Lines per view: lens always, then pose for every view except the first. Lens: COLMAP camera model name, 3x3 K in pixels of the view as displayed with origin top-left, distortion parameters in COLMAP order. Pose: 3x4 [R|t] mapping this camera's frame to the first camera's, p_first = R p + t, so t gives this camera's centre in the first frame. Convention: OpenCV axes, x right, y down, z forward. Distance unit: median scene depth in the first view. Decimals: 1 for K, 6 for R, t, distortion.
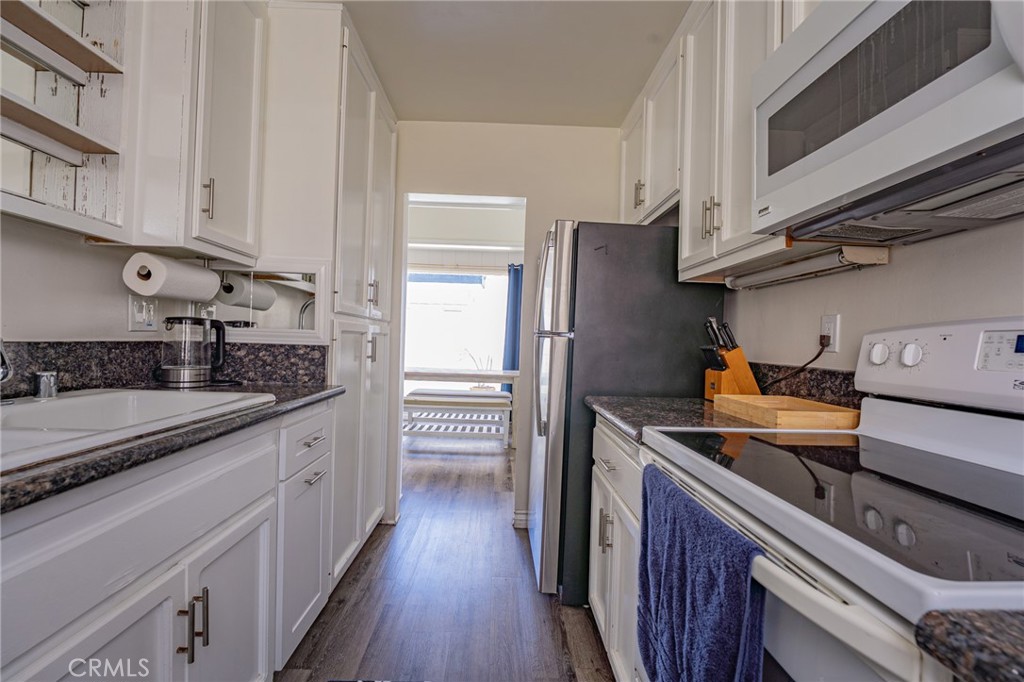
lens RADIAL K [[448.9, 0, 512.2], [0, 448.9, 342.0], [0, 0, 1]] dist [-0.024491, 0.002797]
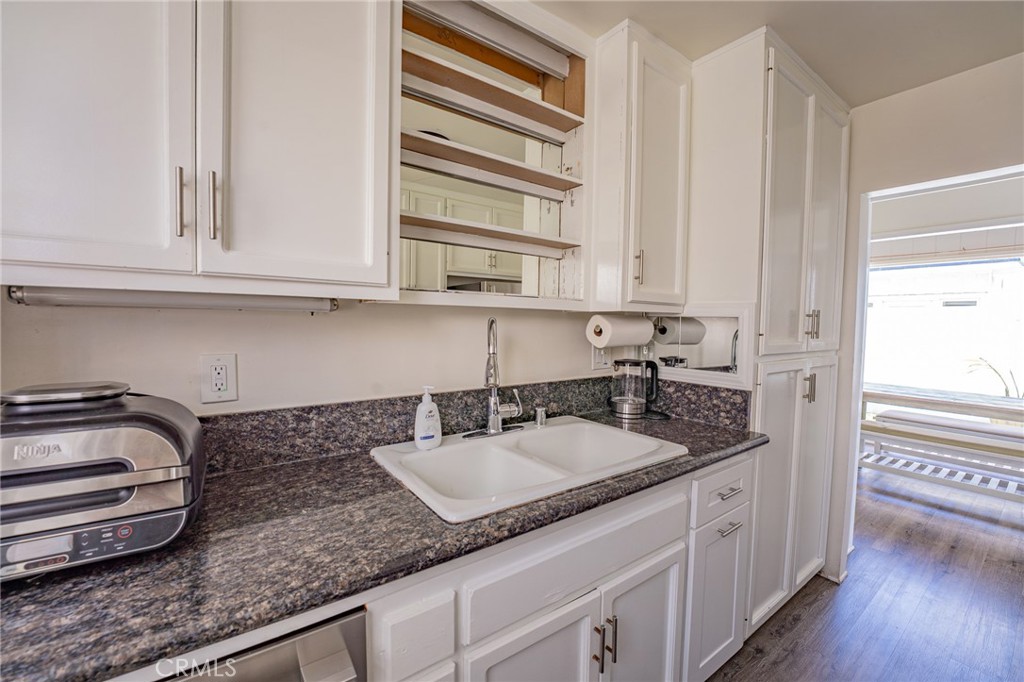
lens RADIAL K [[415.4, 0, 513.6], [0, 415.4, 341.5], [0, 0, 1]] dist [-0.027747, 0.002033]
pose [[0.562975, 0.021035, -0.826206, 0.033242], [-0.004735, 0.999742, 0.022227, -0.127196], [0.826460, -0.008601, 0.562929, 0.088057]]
